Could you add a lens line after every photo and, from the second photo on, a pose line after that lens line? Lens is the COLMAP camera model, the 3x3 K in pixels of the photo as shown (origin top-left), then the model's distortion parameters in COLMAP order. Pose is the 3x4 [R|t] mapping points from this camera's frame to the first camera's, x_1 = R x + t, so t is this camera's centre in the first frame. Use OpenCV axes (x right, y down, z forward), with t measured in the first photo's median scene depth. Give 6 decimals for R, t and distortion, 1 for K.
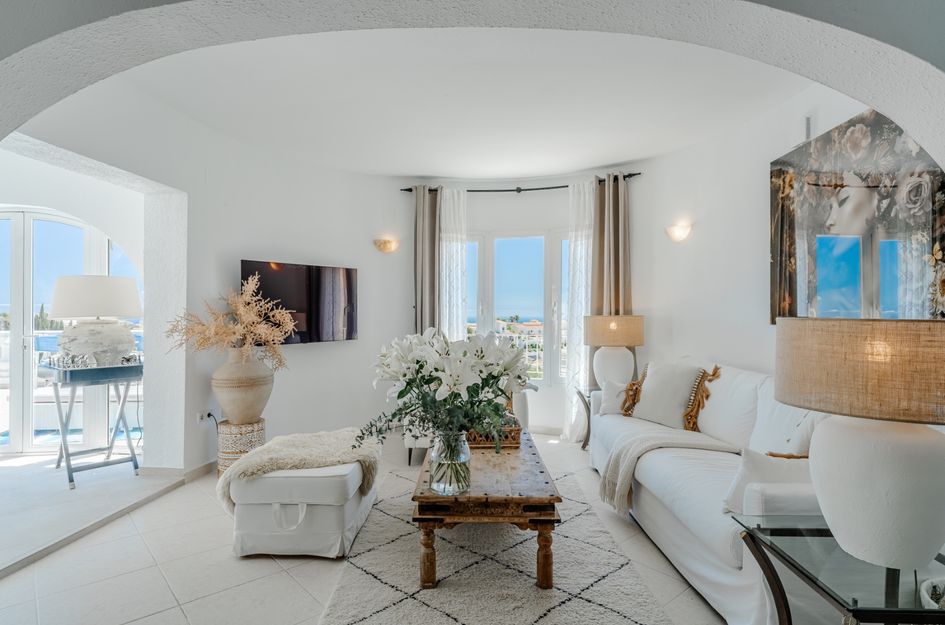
lens RADIAL K [[514.5, 0, 466.8], [0, 514.5, 307.1], [0, 0, 1]] dist [0.002148, 0.001618]
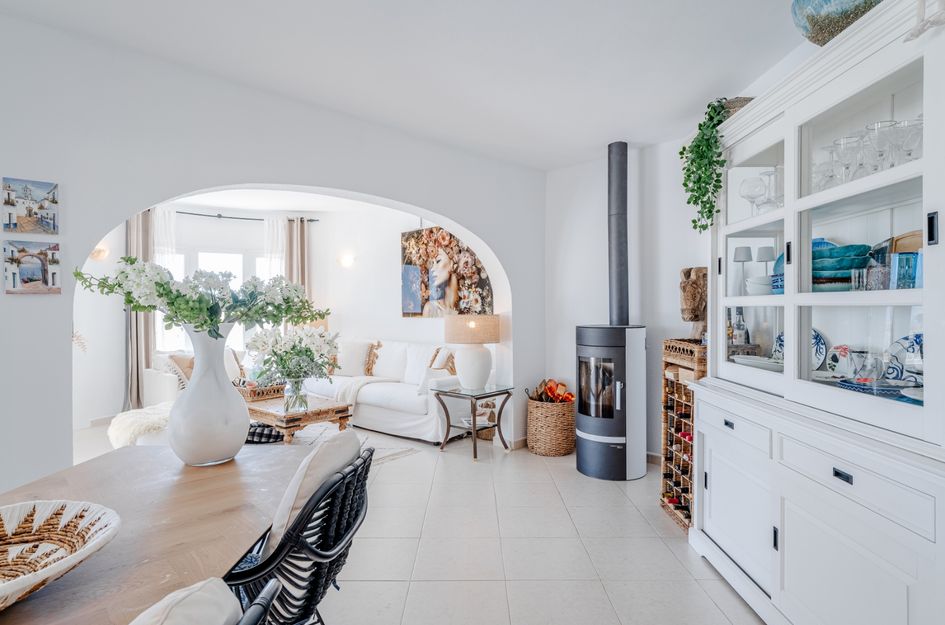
lens RADIAL K [[514.5, 0, 466.8], [0, 514.5, 307.1], [0, 0, 1]] dist [0.002148, 0.001618]
pose [[0.680374, -0.012353, 0.732761, -0.662246], [0.002990, 0.999896, 0.014080, -0.031274], [-0.732859, -0.007389, 0.680341, -0.487914]]
